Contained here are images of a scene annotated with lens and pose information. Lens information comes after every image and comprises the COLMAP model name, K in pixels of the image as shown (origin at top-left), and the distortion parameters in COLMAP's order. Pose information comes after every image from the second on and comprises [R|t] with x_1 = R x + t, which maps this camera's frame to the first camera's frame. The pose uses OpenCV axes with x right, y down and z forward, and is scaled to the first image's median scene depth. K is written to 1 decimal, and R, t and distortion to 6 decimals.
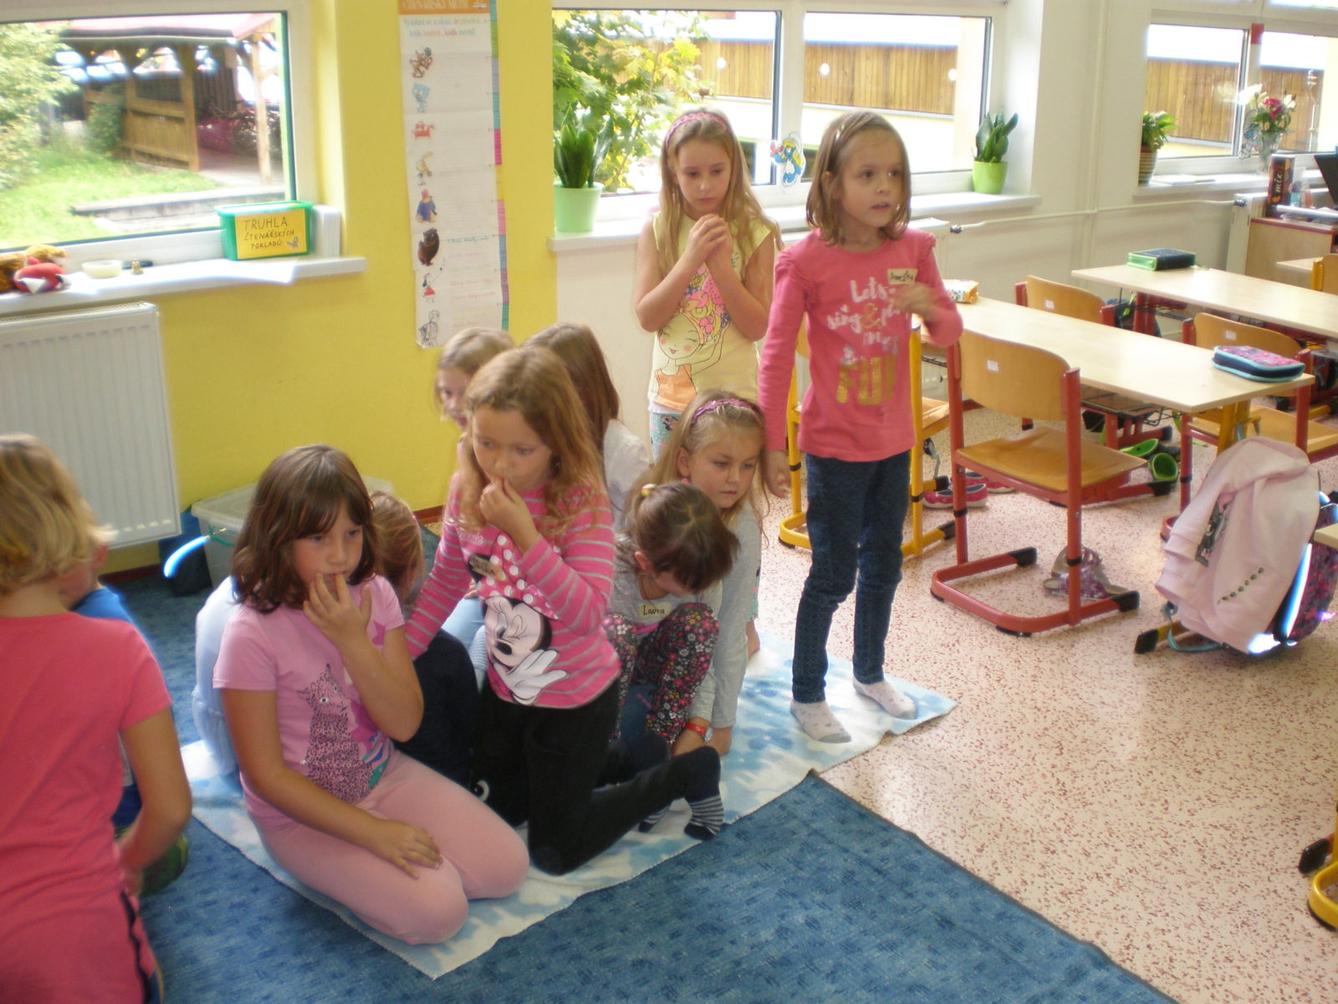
lens RADIAL K [[1438.5, 0, 663.4], [0, 1438.5, 519.2], [0, 0, 1]] dist [-0.071622, -0.181561]
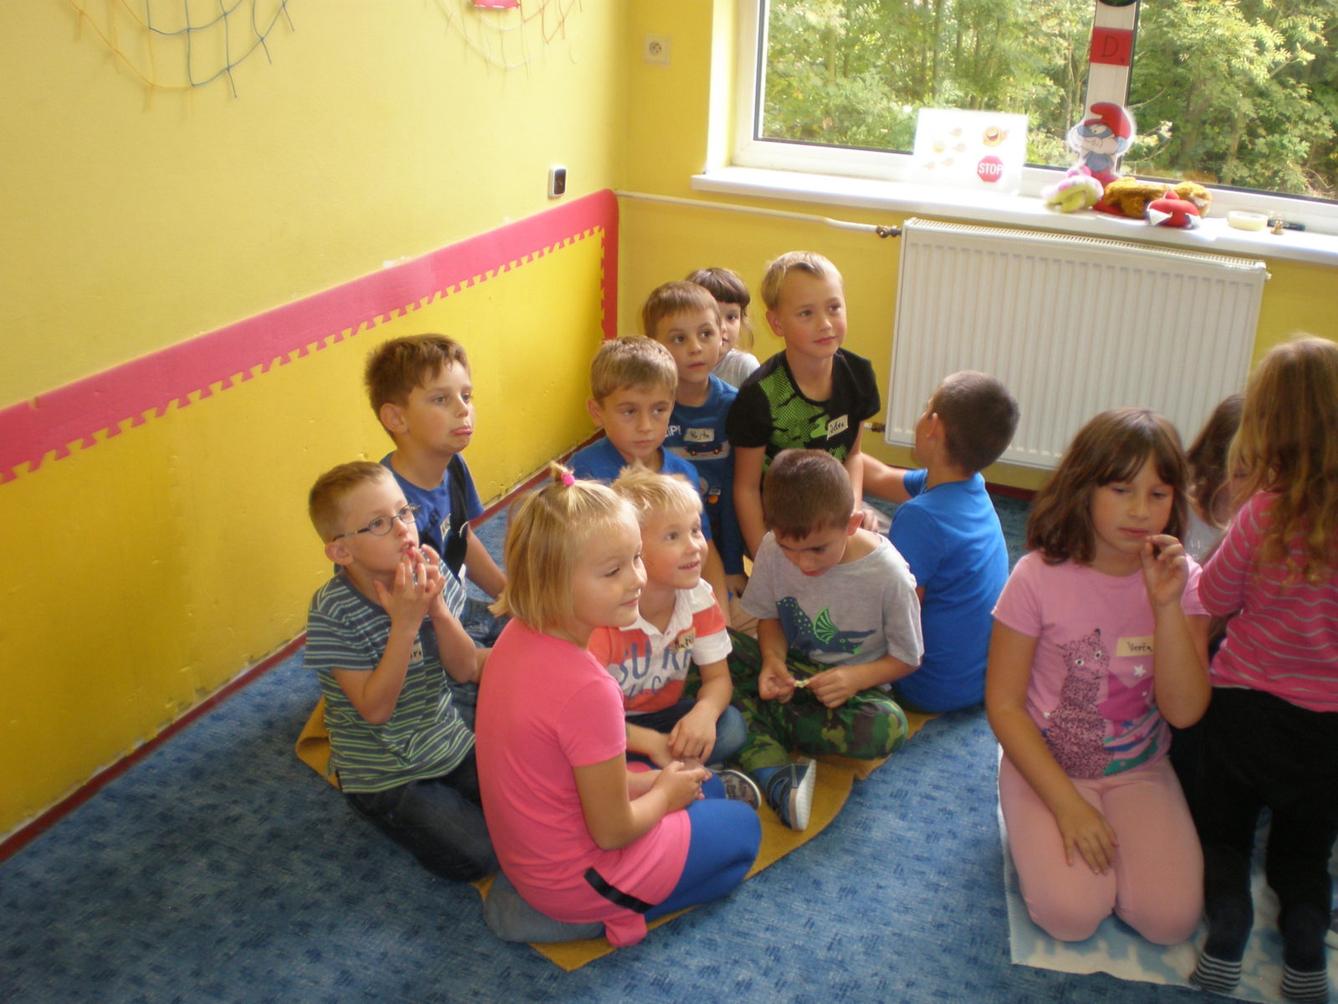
lens RADIAL K [[1405.2, 0, 669.0], [0, 1405.2, 502.0], [0, 0, 1]] dist [-0.139493, -0.025354]
pose [[0.510784, 0.329137, -0.794209, 0.241138], [-0.305747, 0.932962, 0.190003, -0.052234], [0.803504, 0.145777, 0.577174, 0.149341]]
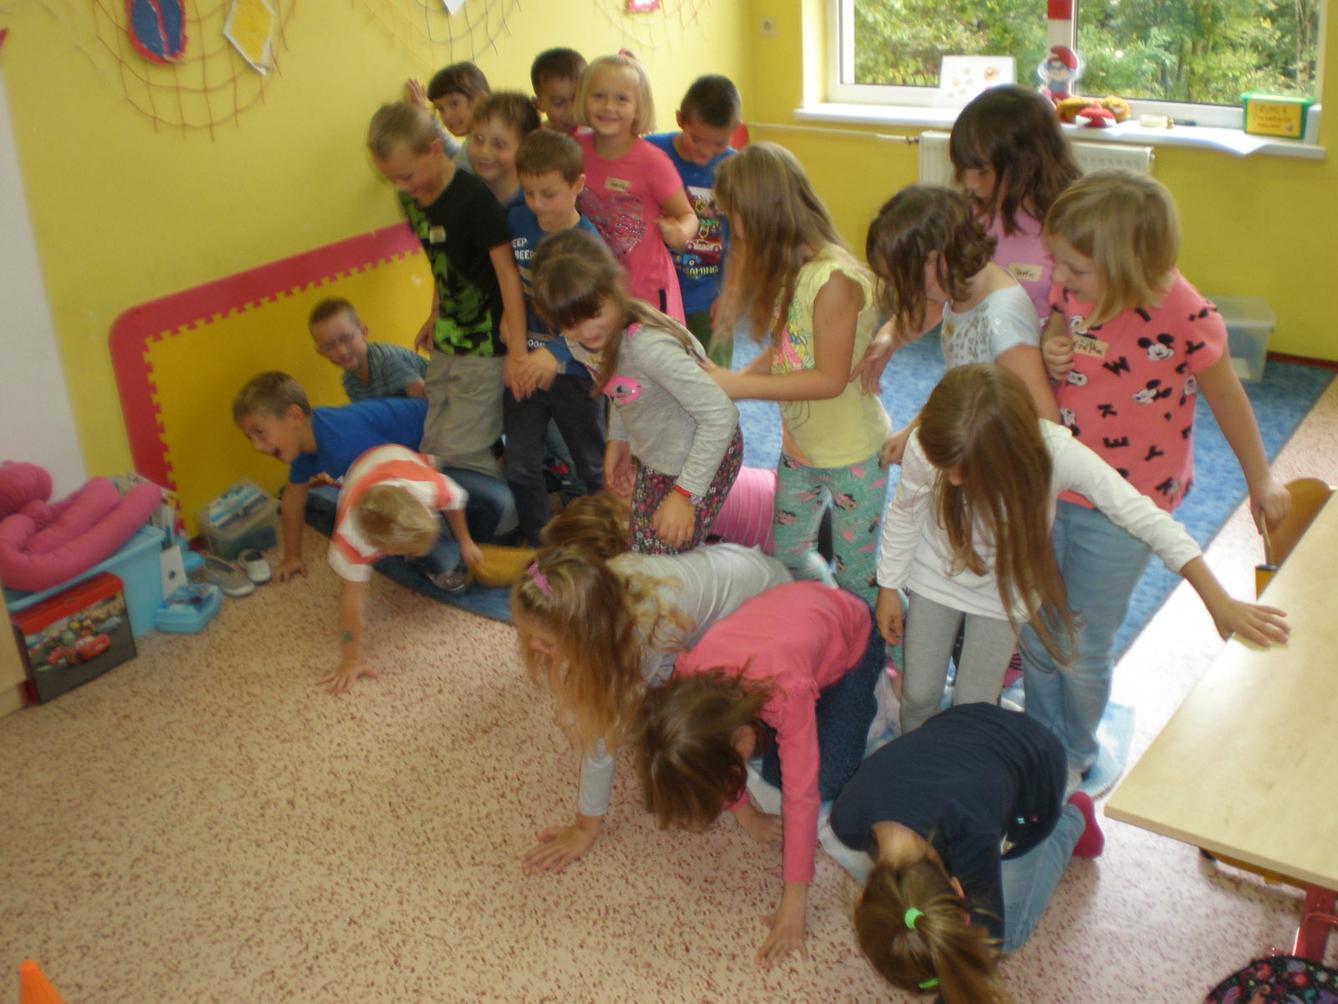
lens RADIAL K [[1438.5, 0, 663.4], [0, 1438.5, 519.2], [0, 0, 1]] dist [-0.071622, -0.181561]
pose [[0.287606, 0.363802, -0.885963, 0.950586], [-0.261344, 0.919753, 0.292838, -0.098775], [0.921402, 0.147319, 0.359604, 0.075181]]
